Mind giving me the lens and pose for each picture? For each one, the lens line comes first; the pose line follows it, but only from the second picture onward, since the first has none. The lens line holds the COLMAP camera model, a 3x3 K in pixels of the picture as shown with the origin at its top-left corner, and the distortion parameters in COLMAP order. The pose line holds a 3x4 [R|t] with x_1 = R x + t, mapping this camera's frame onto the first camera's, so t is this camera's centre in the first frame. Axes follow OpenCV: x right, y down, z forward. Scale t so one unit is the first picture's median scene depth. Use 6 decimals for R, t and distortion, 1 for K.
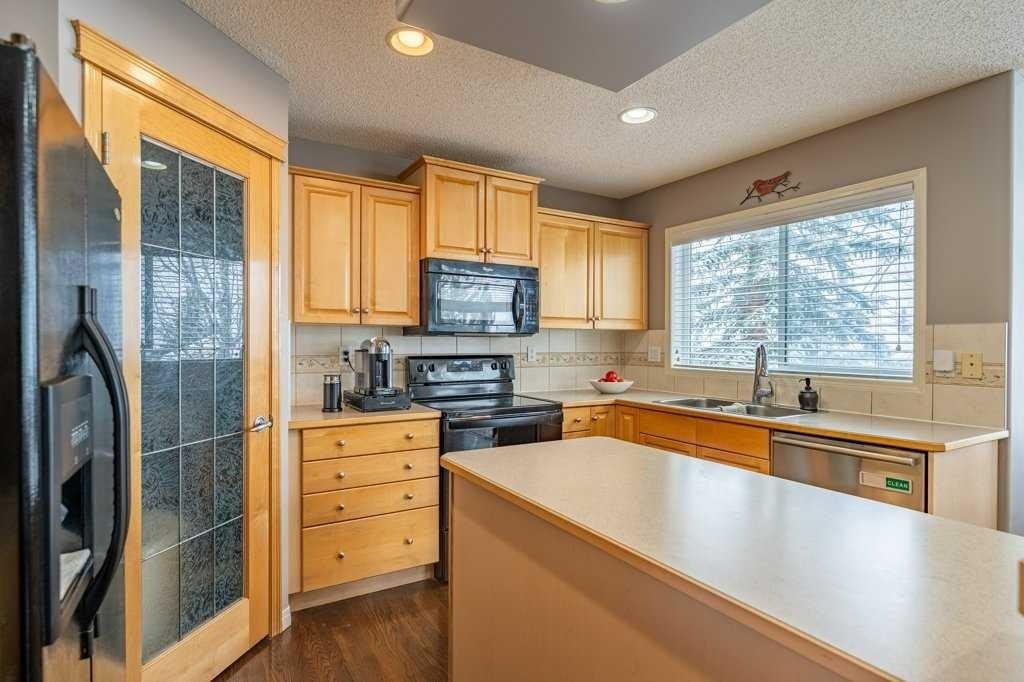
lens RADIAL K [[509.7, 0, 512.0], [0, 509.7, 341.0], [0, 0, 1]] dist [0.000902, 0.000169]
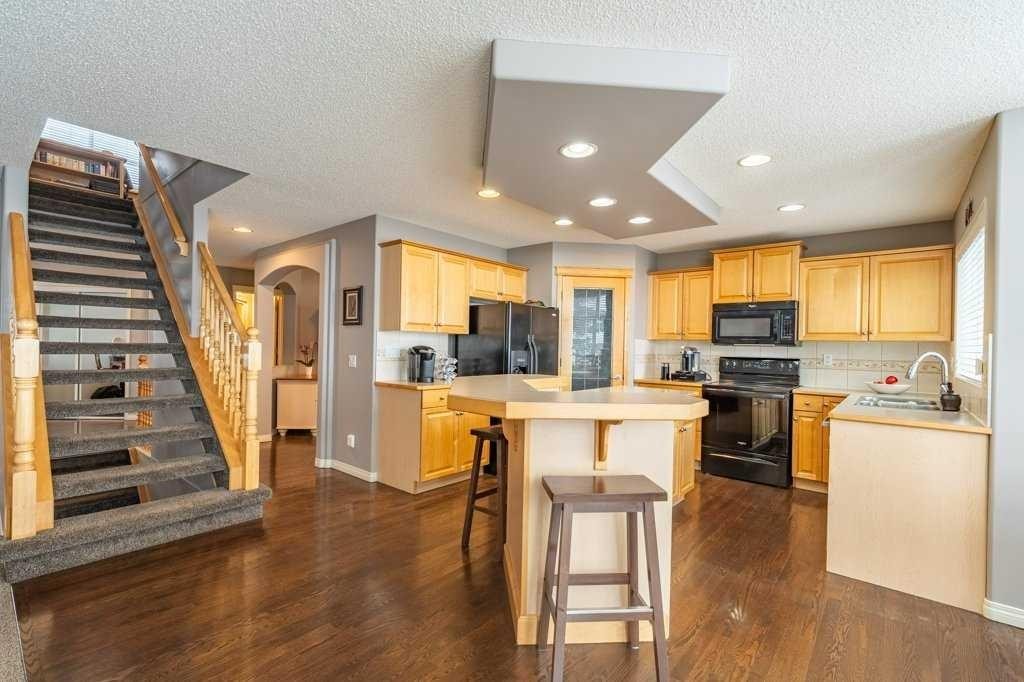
lens RADIAL K [[417.5, 0, 505.5], [0, 417.5, 346.2], [0, 0, 1]] dist [0.000718, 0.000078]
pose [[0.362968, 0.005662, -0.931784, 0.937283], [-0.017347, 0.999849, -0.000682, 0.006457], [0.931640, 0.016411, 0.363012, -0.250925]]
